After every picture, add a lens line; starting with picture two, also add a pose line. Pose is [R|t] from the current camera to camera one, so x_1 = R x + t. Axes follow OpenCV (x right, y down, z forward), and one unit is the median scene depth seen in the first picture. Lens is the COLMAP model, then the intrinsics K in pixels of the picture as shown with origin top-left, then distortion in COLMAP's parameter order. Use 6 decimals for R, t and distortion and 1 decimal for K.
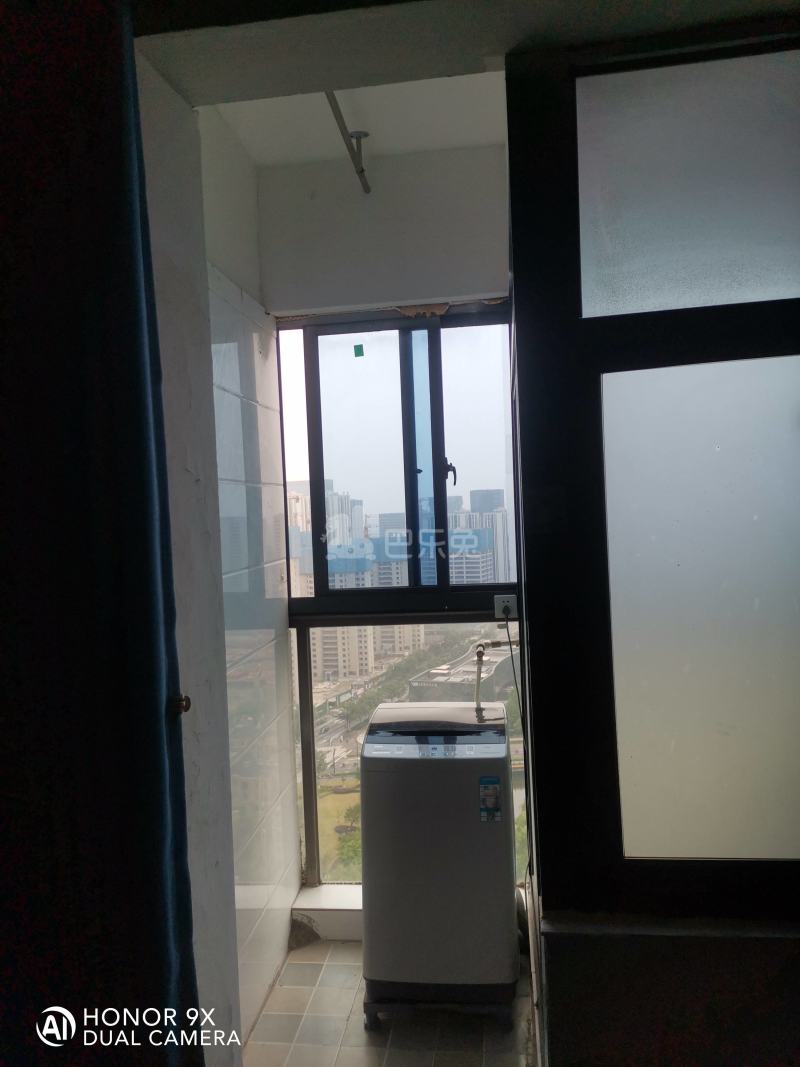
lens RADIAL K [[738.4, 0, 400.0], [0, 738.4, 533.5], [0, 0, 1]] dist [-0.015742, -0.003272]
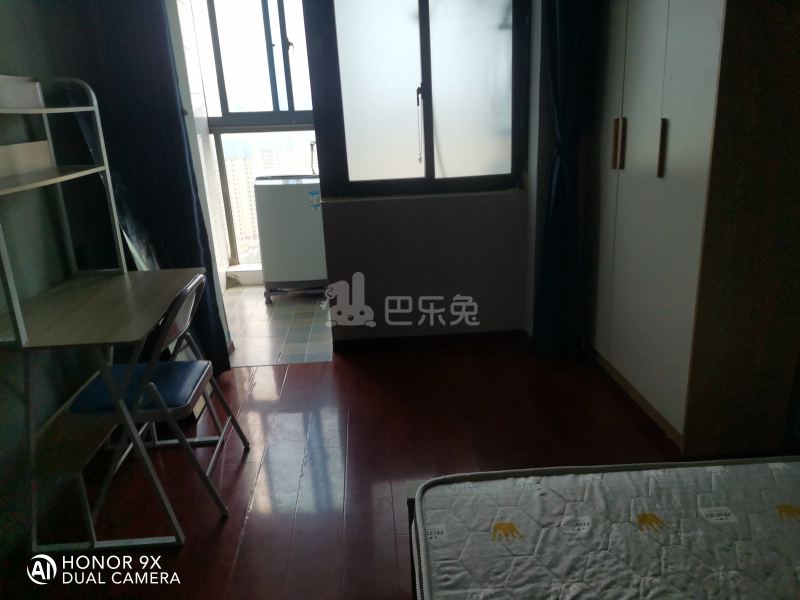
lens RADIAL K [[553.7, 0, 400.0], [0, 553.7, 300.0], [0, 0, 1]] dist [-0.015742, -0.003272]
pose [[0.978161, -0.071576, 0.195138, 0.020982], [0.010458, 0.954595, 0.297723, 0.118905], [-0.207588, -0.289180, 0.934496, -0.549100]]
